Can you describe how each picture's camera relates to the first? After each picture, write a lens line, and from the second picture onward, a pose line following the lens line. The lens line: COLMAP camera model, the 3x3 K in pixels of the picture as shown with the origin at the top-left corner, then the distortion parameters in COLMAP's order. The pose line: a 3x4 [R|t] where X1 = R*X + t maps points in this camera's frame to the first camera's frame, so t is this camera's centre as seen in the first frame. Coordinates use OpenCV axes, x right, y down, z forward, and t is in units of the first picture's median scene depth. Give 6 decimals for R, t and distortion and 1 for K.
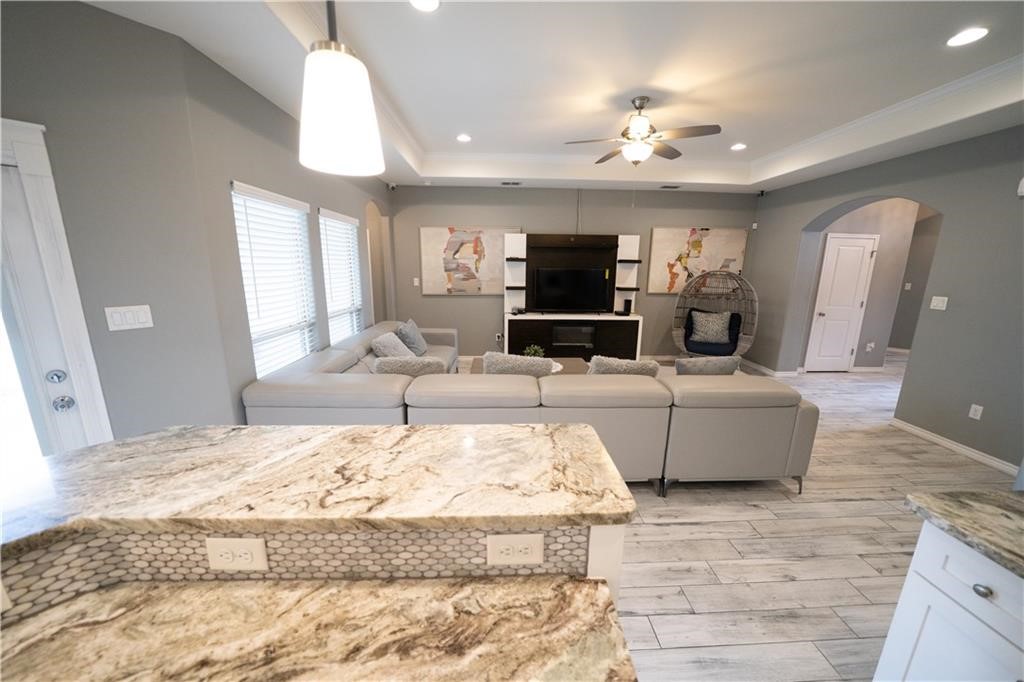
lens RADIAL K [[354.4, 0, 512.0], [0, 354.4, 341.0], [0, 0, 1]] dist [-0.030158, 0.003535]
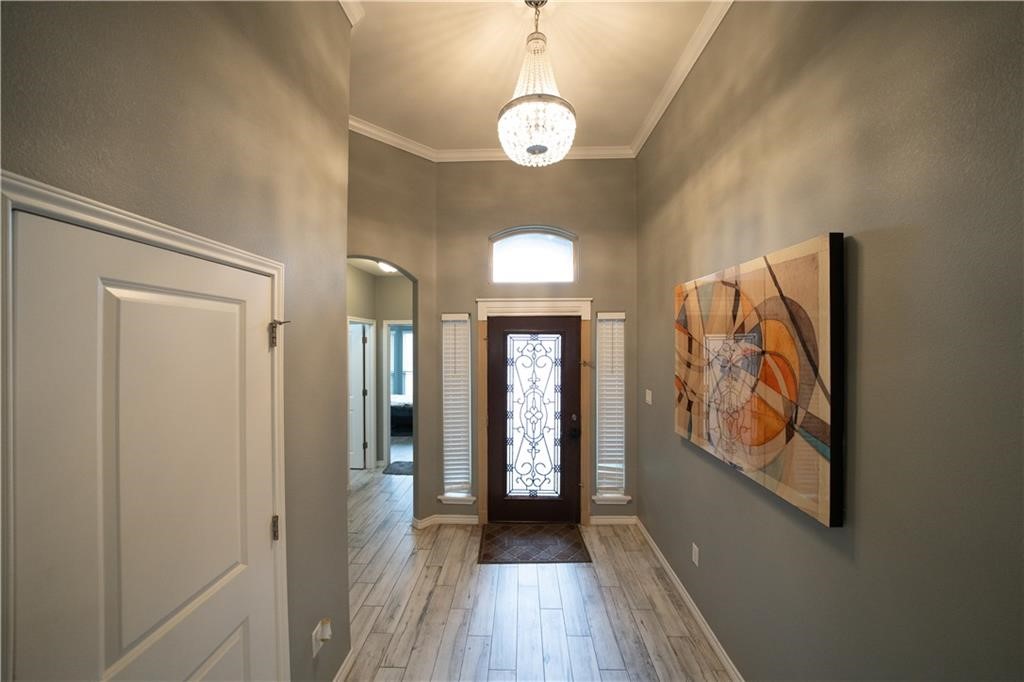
lens RADIAL K [[354.0, 0, 508.4], [0, 354.0, 340.8], [0, 0, 1]] dist [-0.029846, 0.003759]
pose [[0.077560, 0.006504, 0.996966, 0.746393], [0.212215, 0.976955, -0.022883, -0.190218], [-0.974140, 0.213346, 0.074392, 0.756067]]
